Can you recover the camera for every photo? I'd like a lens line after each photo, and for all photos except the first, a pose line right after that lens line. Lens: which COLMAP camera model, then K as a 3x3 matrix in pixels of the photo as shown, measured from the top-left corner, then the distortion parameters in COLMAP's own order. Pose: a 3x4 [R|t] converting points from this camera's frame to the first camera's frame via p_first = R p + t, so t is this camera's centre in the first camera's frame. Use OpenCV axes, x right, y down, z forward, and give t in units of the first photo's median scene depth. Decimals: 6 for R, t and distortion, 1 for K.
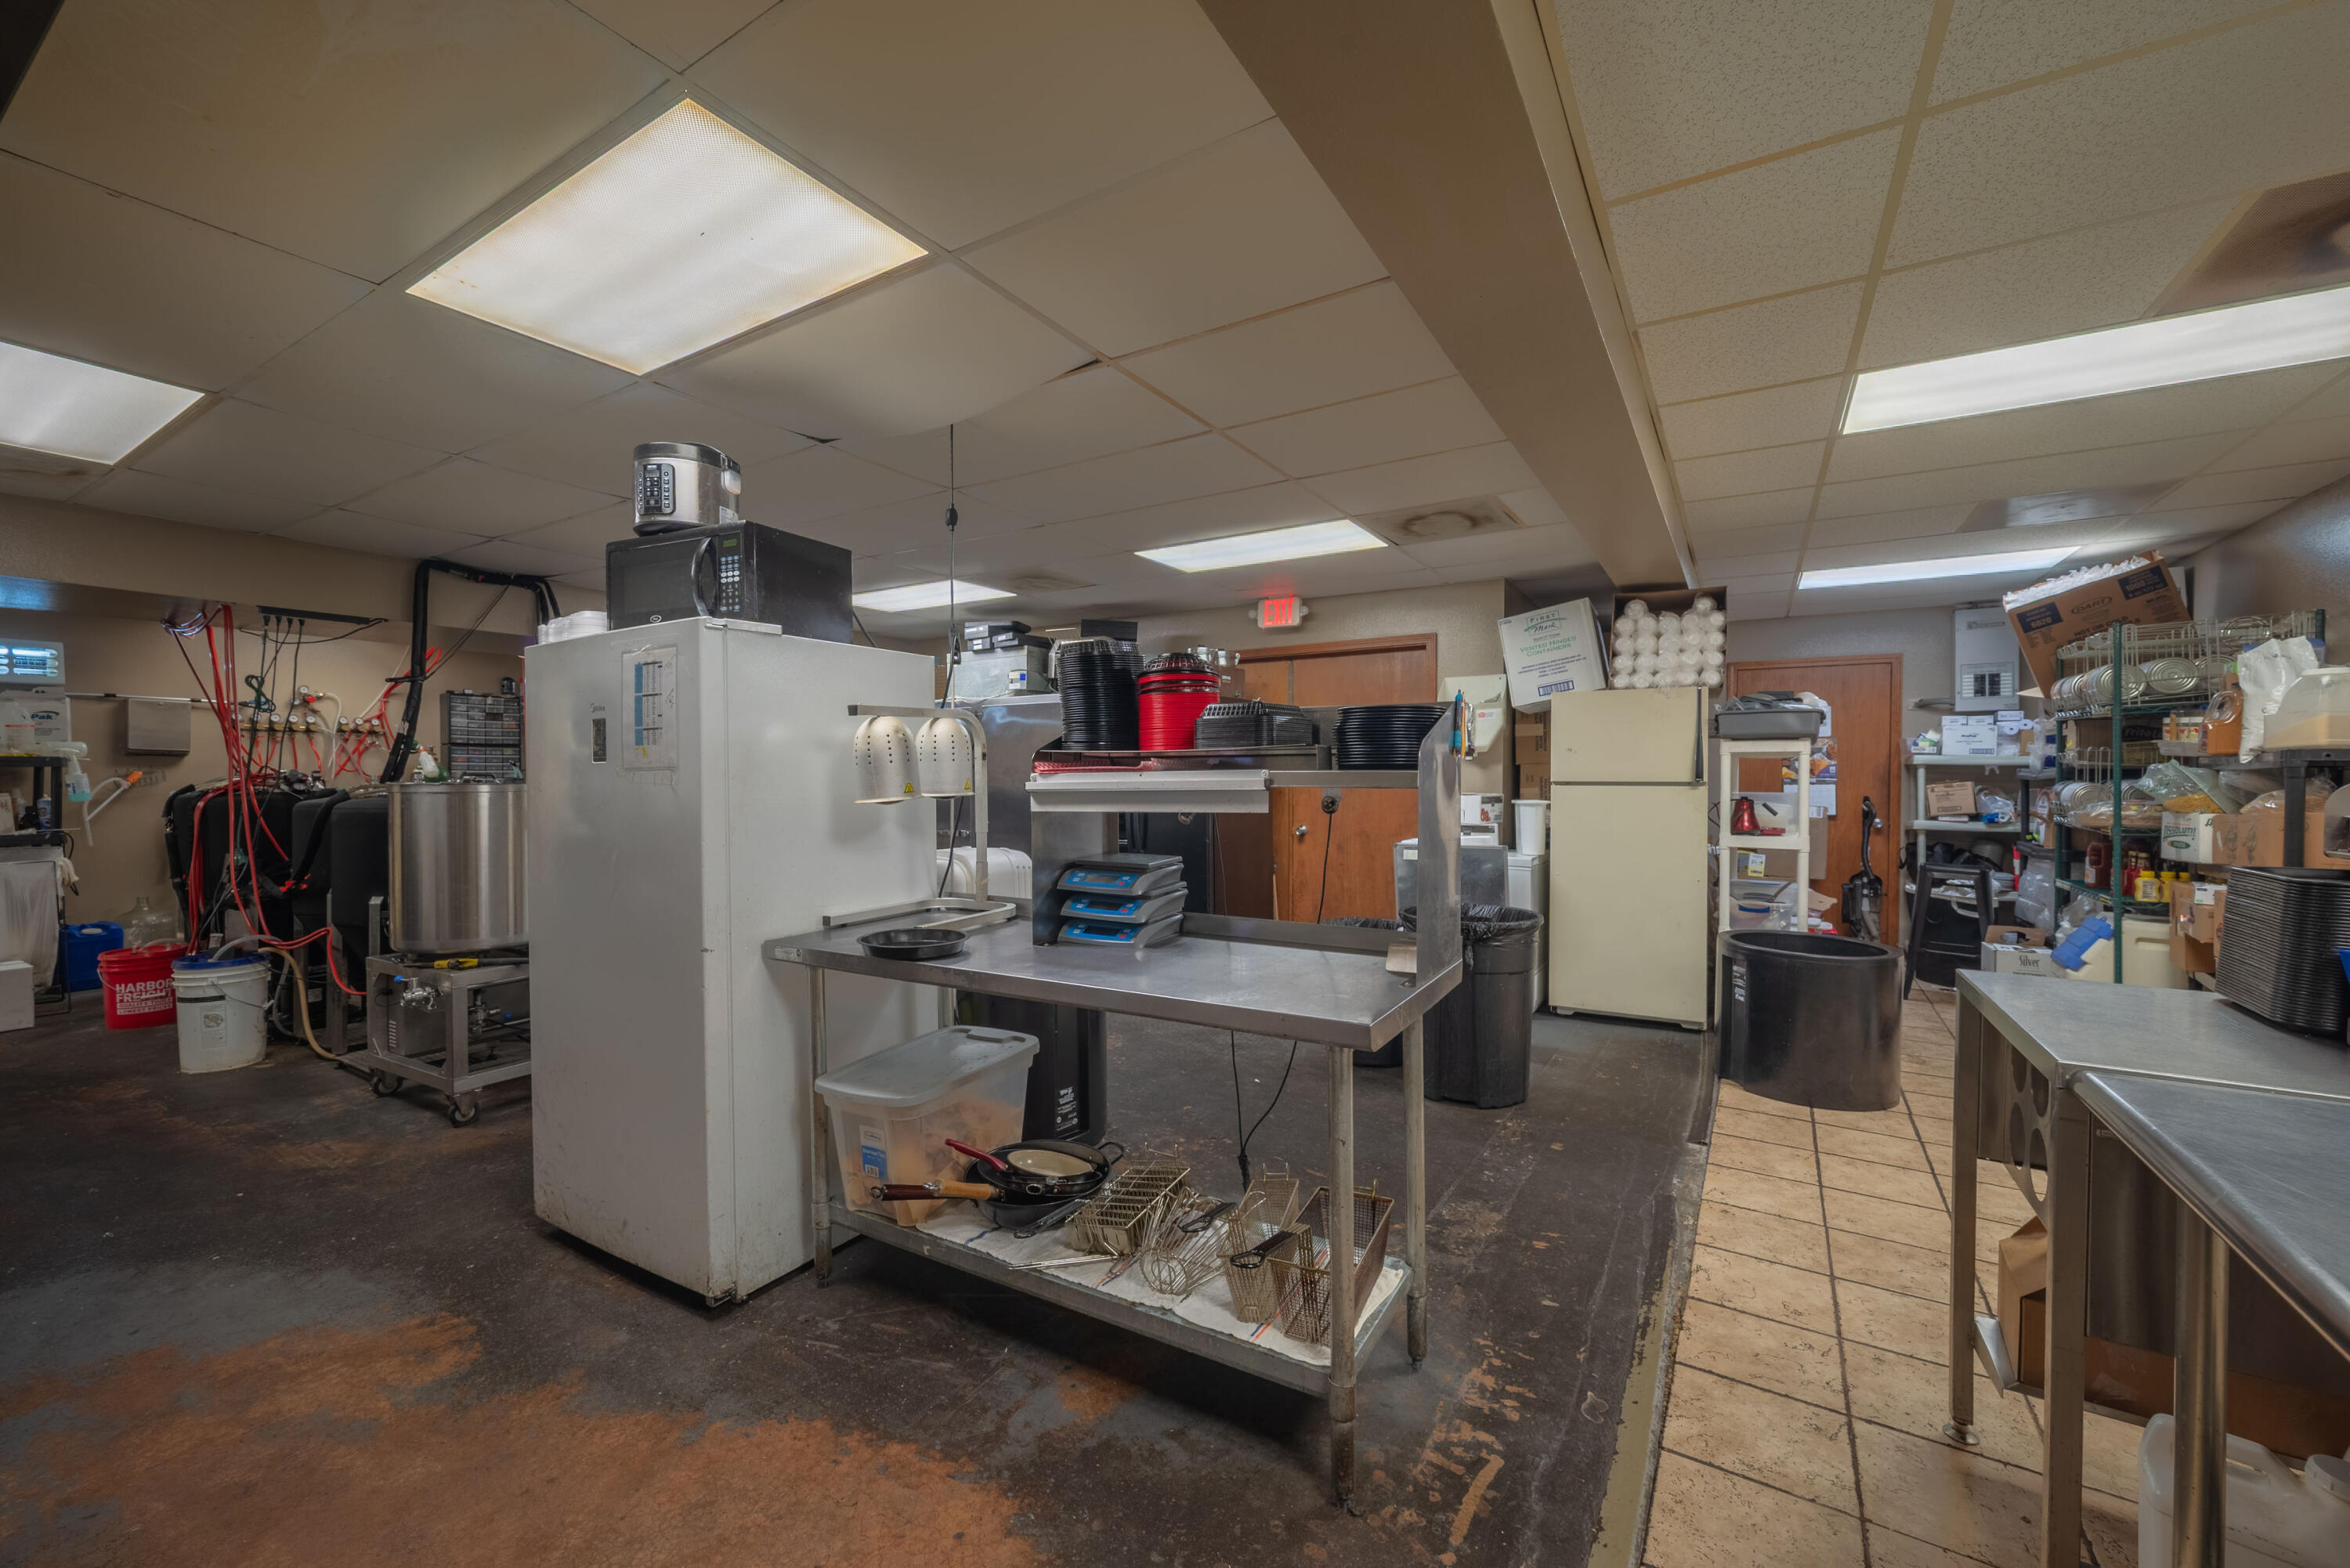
lens RADIAL K [[930.4, 0, 1169.0], [0, 930.4, 784.8], [0, 0, 1]] dist [0.002755, -0.000175]
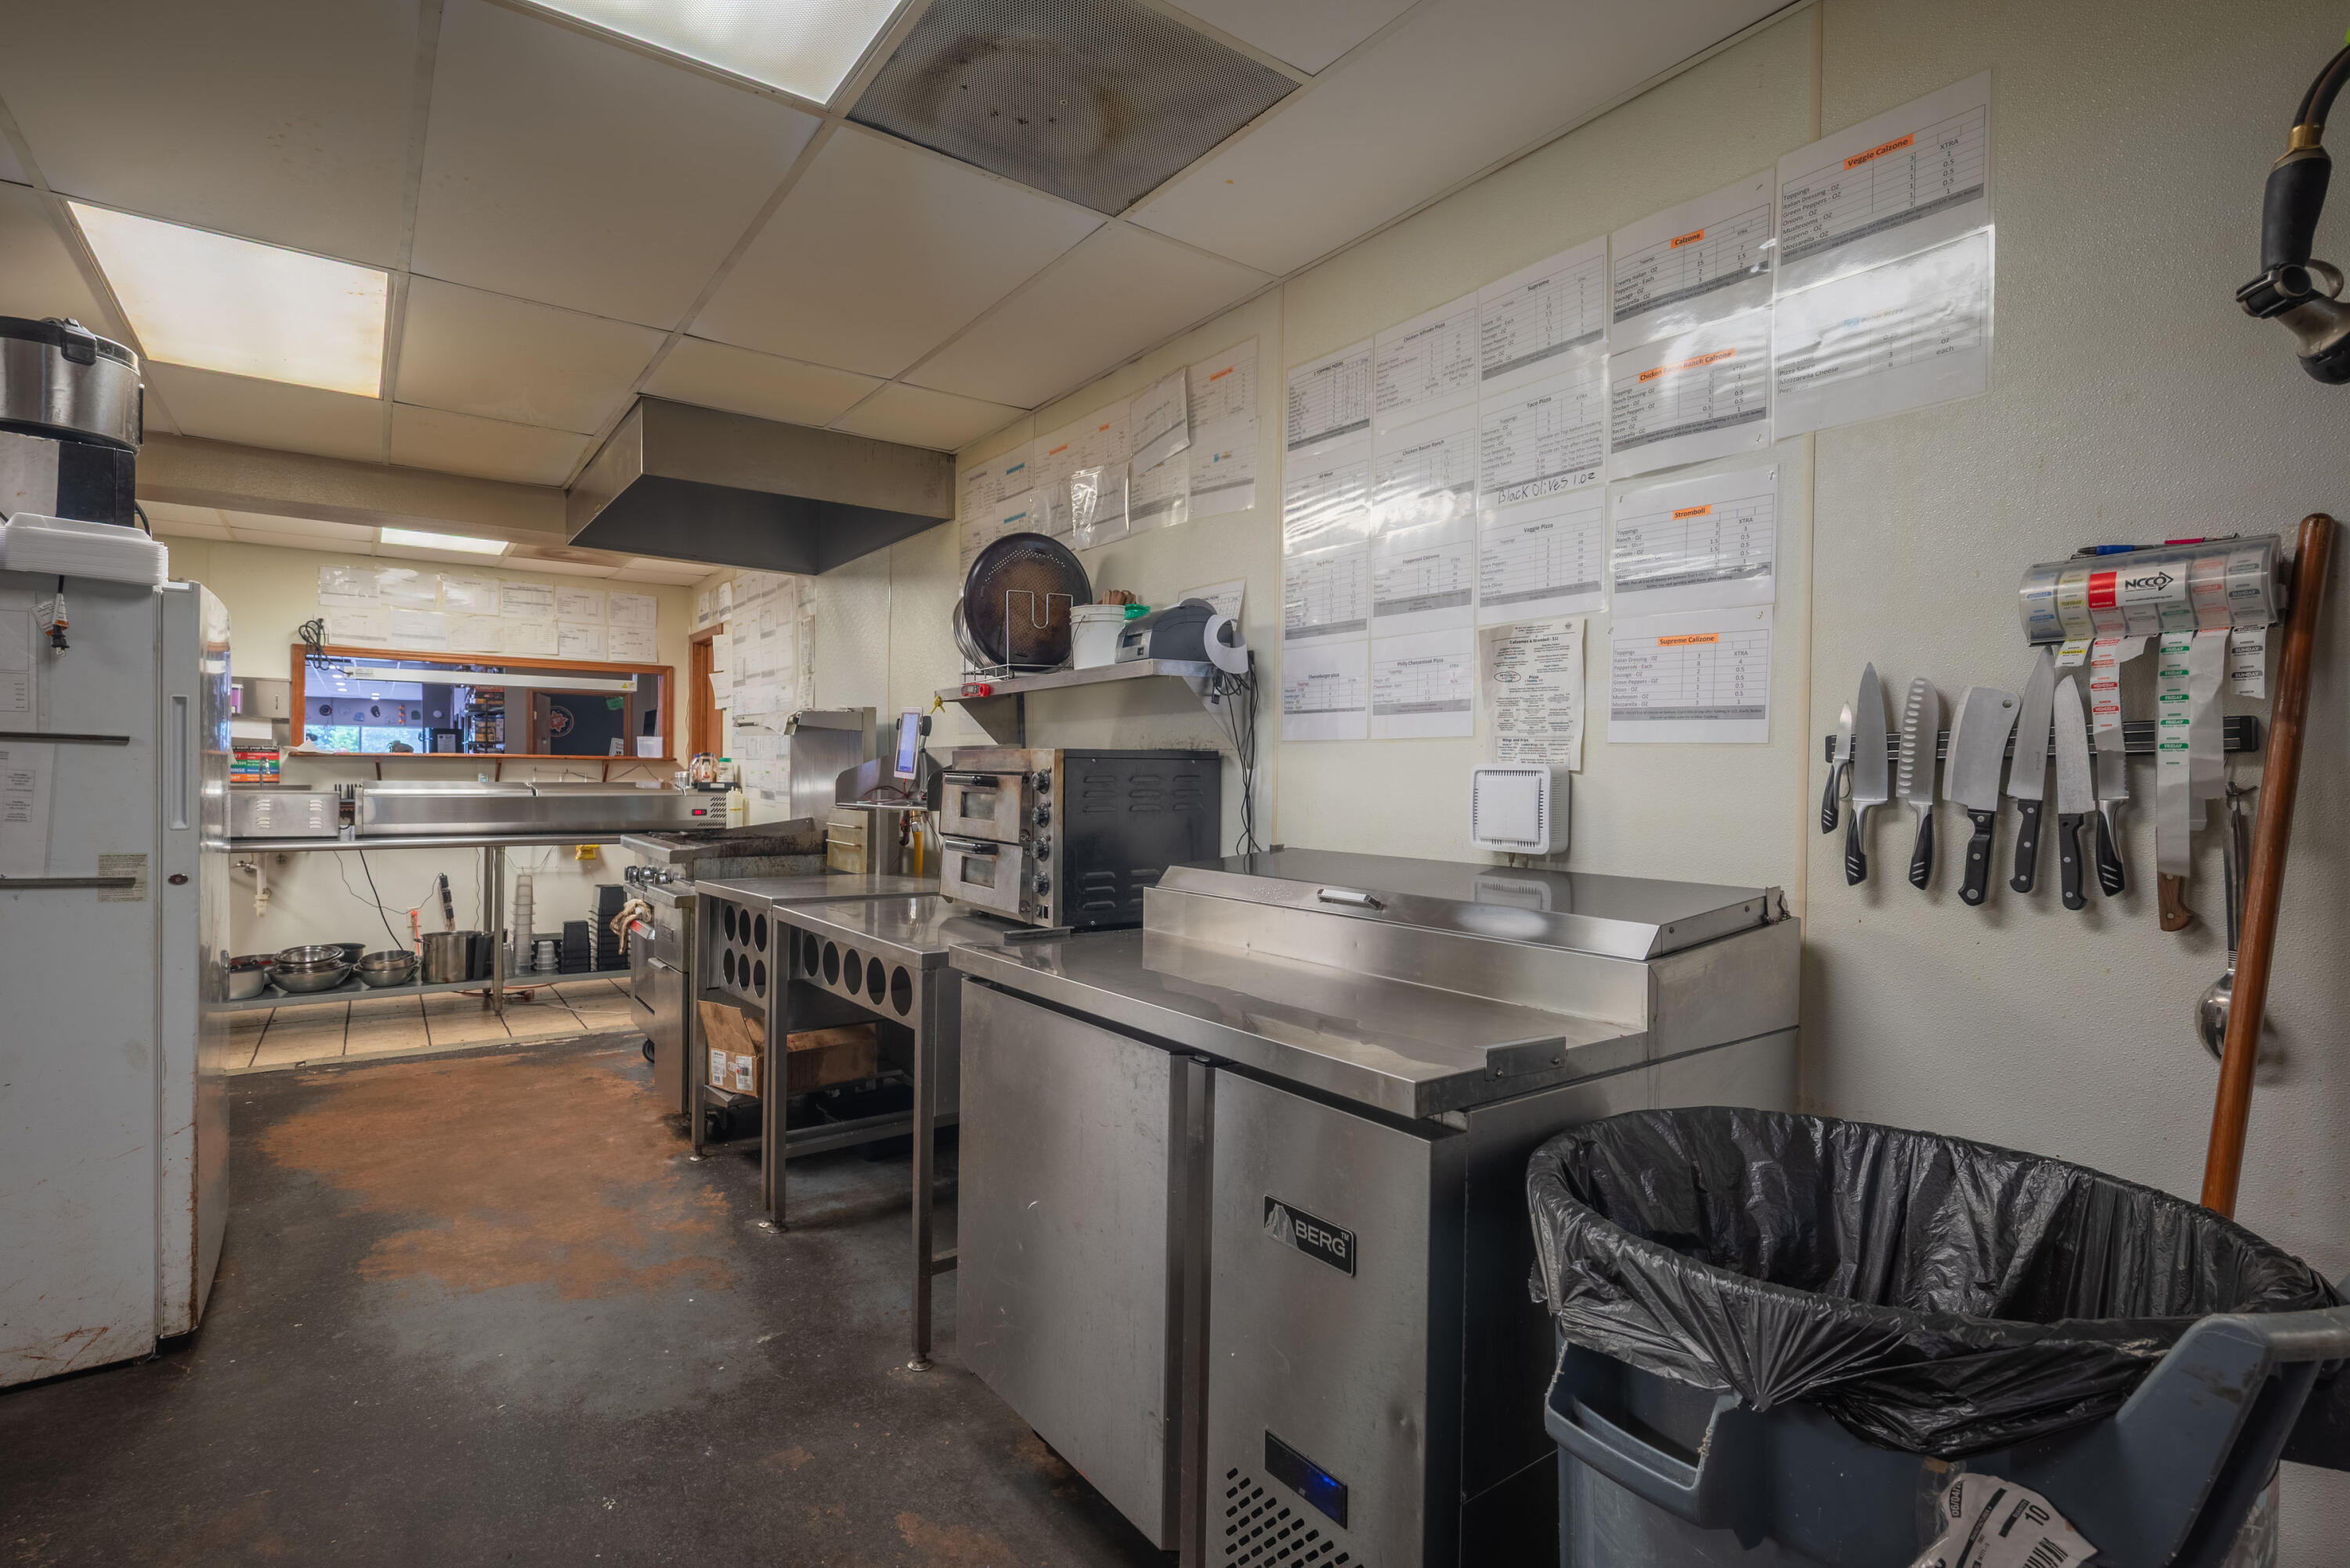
lens RADIAL K [[1134.8, 0, 1195.4], [0, 1134.8, 794.9], [0, 0, 1]] dist [-0.014393, 0.001005]
pose [[-0.932733, -0.018384, 0.360098, -0.877885], [-0.009400, 0.999600, 0.026685, -0.002665], [-0.360444, 0.021506, -0.932533, 0.771388]]
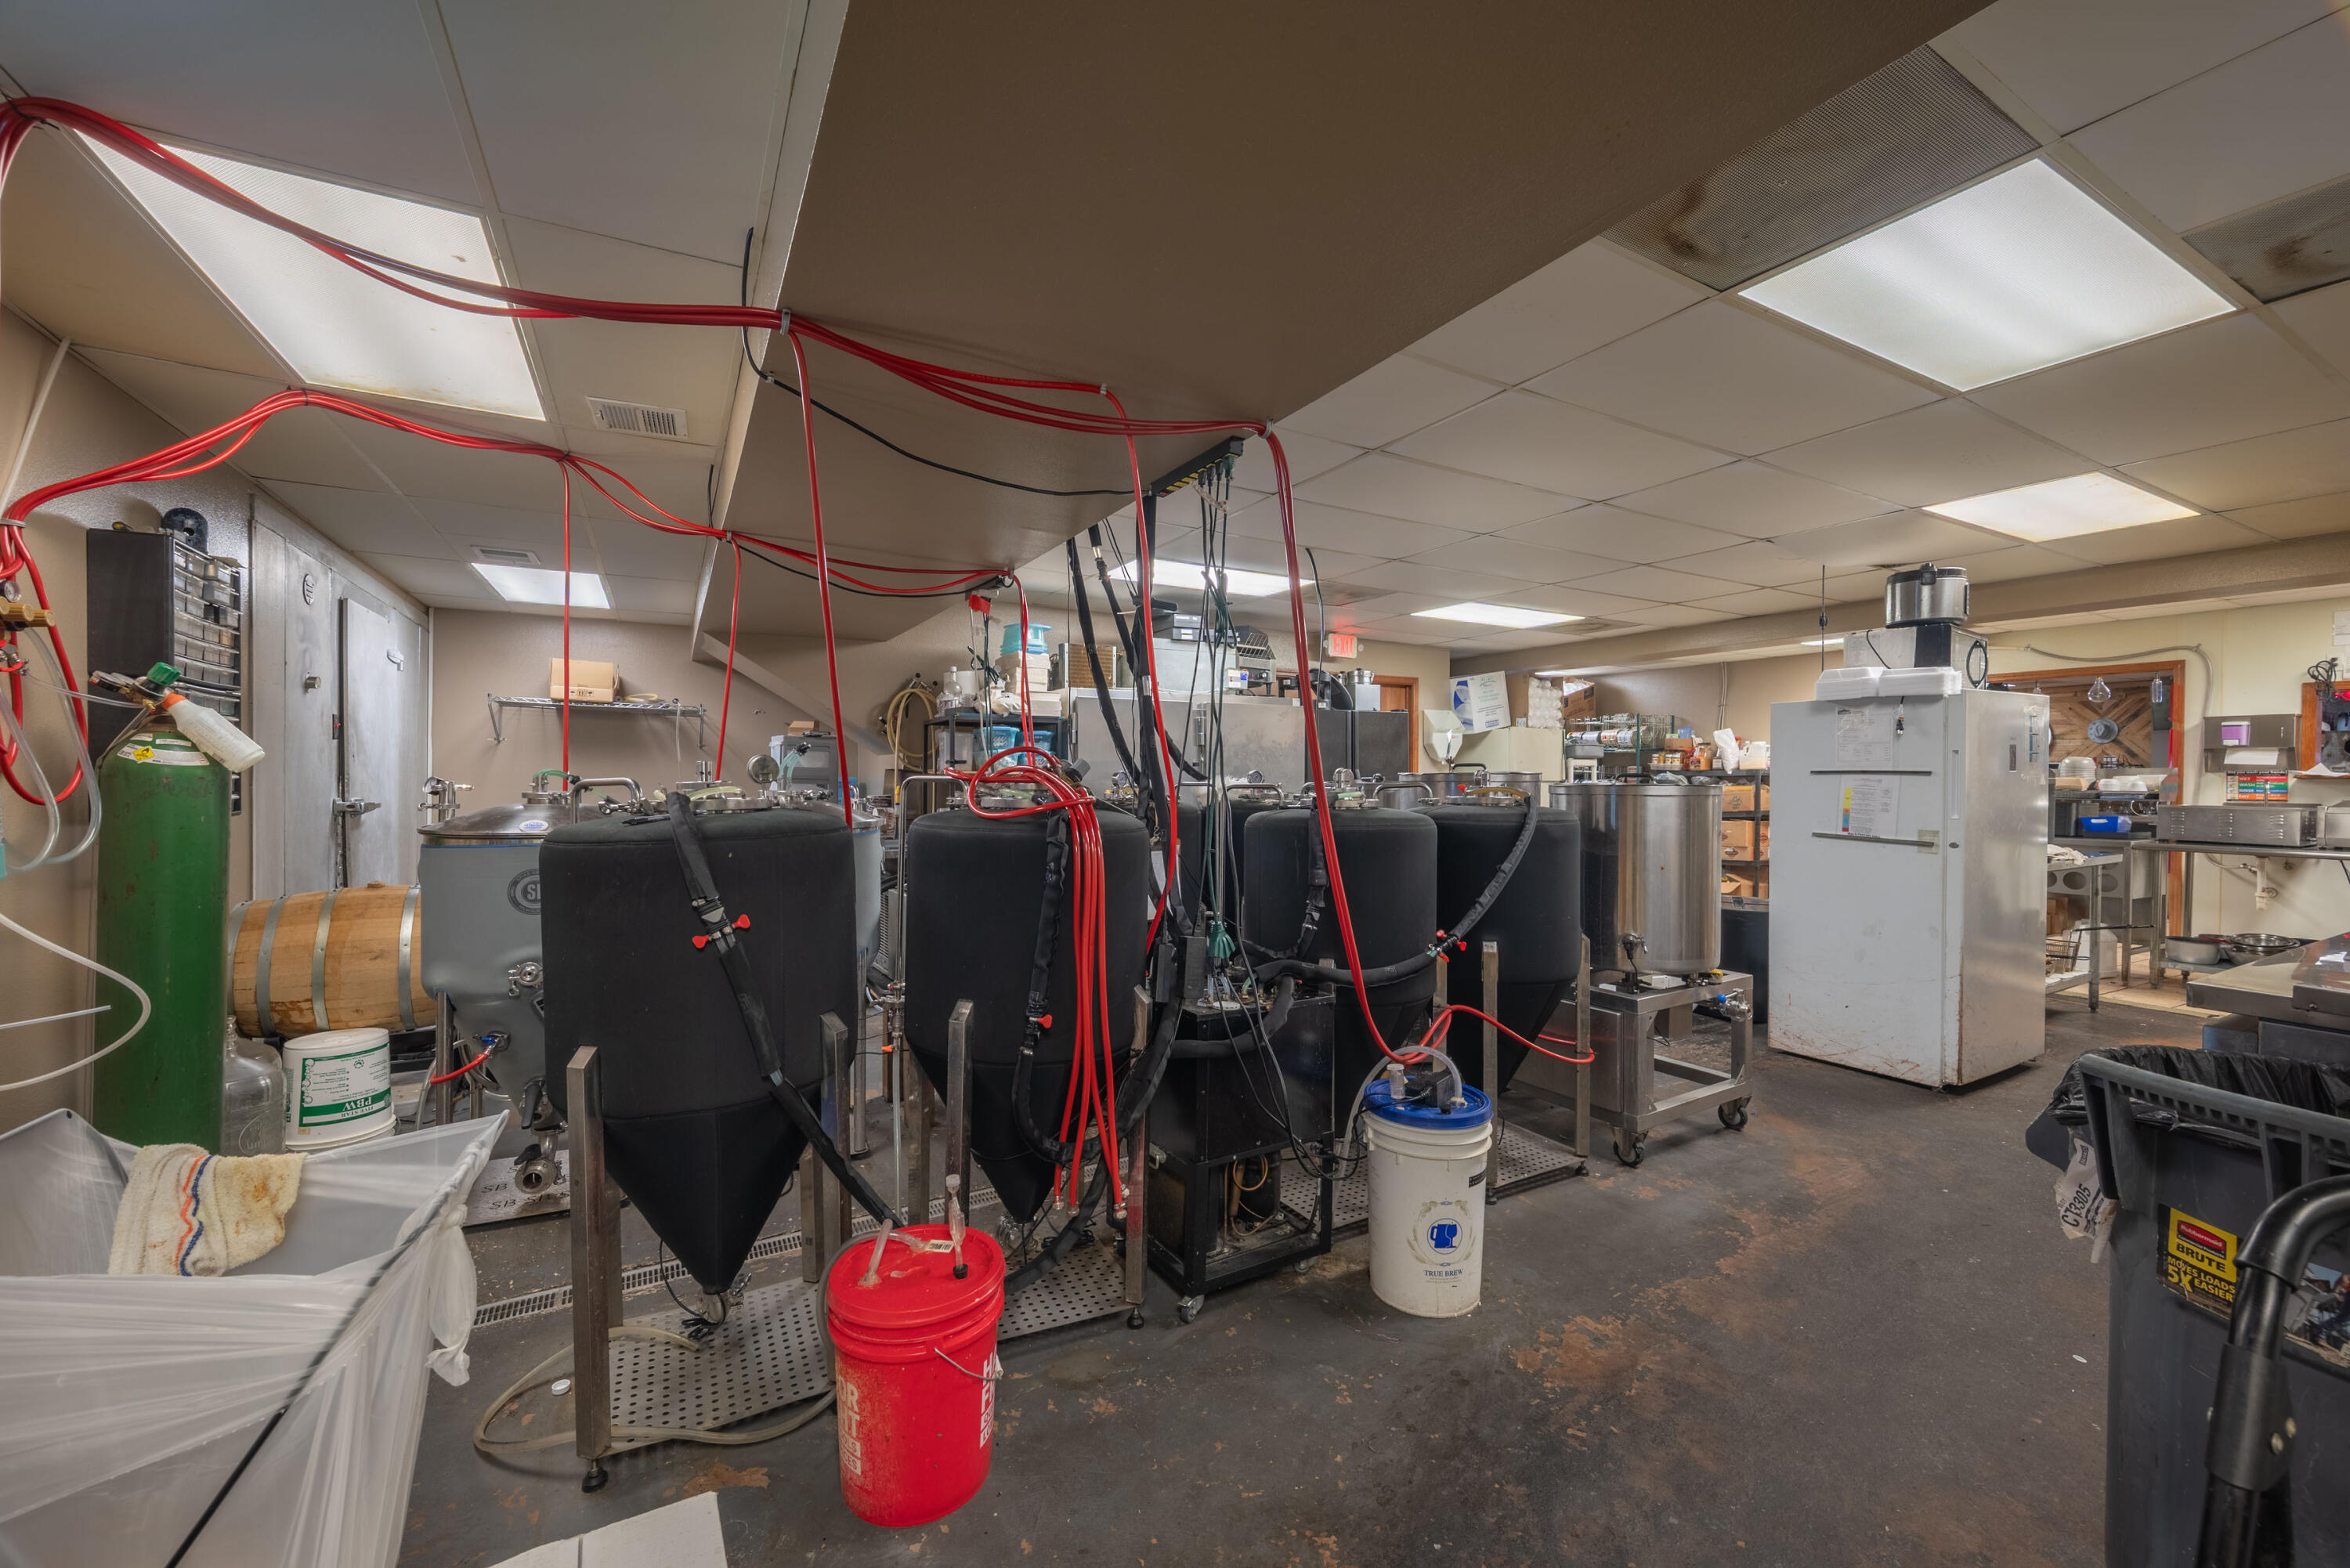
lens RADIAL K [[930.4, 0, 1176.0], [0, 930.4, 780.4], [0, 0, 1]] dist [0.002755, -0.000175]
pose [[0.475750, -0.000962, 0.879580, -1.250164], [0.002805, 0.999996, -0.000423, -0.004209], [-0.879576, 0.002668, 0.475751, 0.686147]]
